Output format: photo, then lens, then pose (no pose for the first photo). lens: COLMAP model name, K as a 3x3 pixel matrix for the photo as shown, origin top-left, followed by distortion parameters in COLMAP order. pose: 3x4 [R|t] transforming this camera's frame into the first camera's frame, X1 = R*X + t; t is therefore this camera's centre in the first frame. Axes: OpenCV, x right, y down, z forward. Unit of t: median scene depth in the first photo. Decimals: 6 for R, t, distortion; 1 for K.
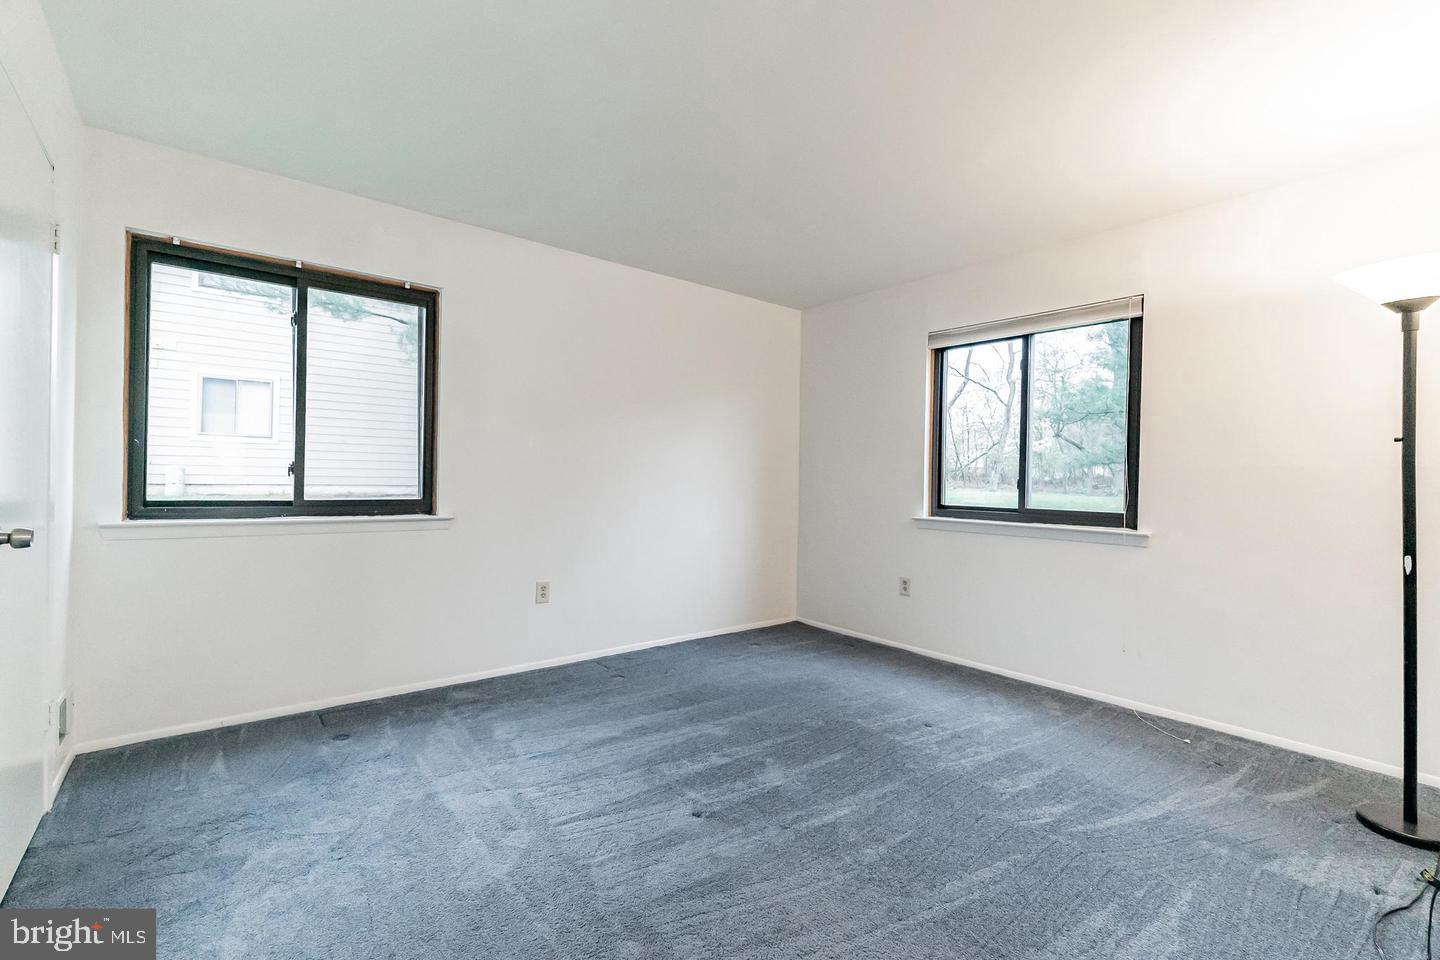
lens RADIAL K [[634.9, 0, 716.4], [0, 634.9, 475.8], [0, 0, 1]] dist [-0.002325, 0.000104]
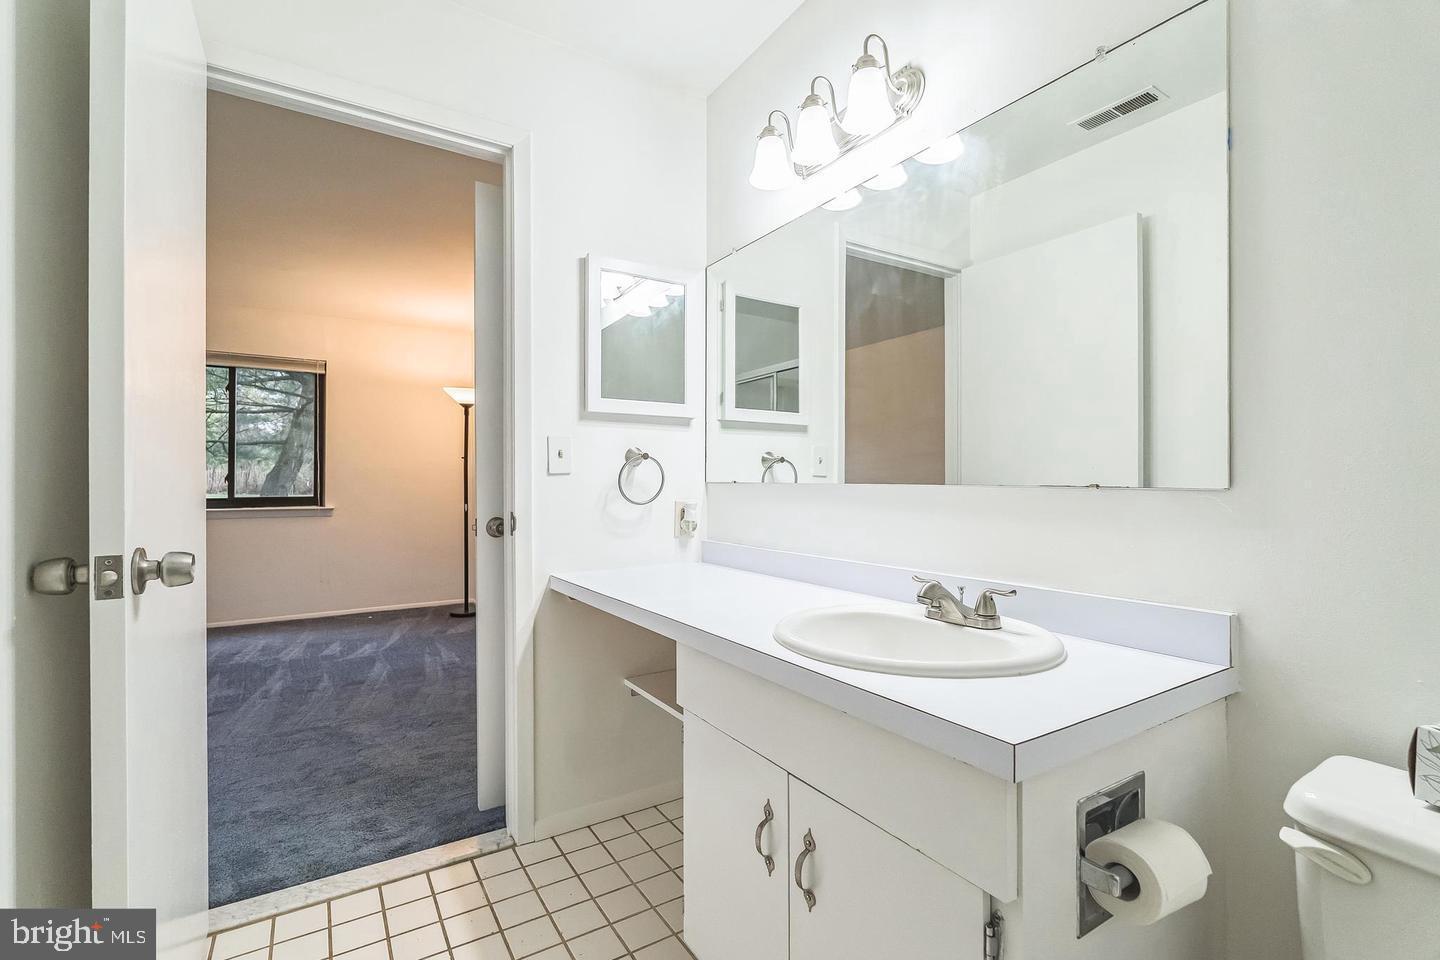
lens RADIAL K [[634.9, 0, 716.4], [0, 634.9, 475.8], [0, 0, 1]] dist [-0.002325, 0.000104]
pose [[0.111743, -0.007312, 0.993710, -0.831762], [0.006451, 0.999957, 0.006632, 0.003288], [-0.993716, 0.005669, 0.111785, -0.176766]]
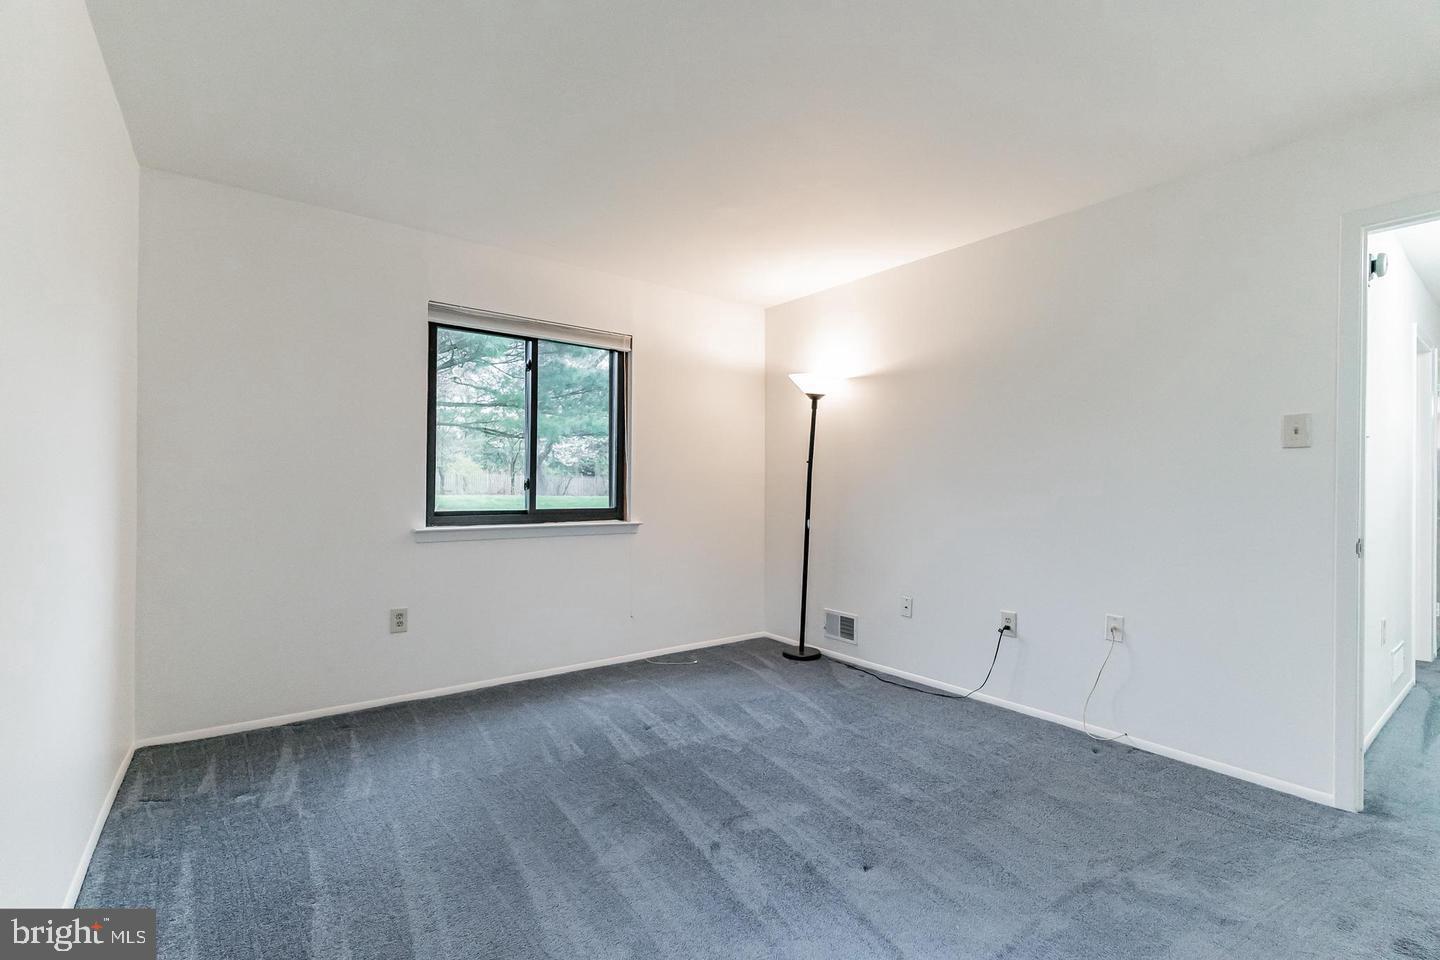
lens RADIAL K [[634.9, 0, 716.4], [0, 634.9, 475.8], [0, 0, 1]] dist [-0.002325, 0.000104]
pose [[0.033166, 0.001361, 0.999449, -0.600280], [-0.008639, 0.999962, -0.001075, -0.004434], [-0.999413, -0.008599, 0.033176, 0.775289]]
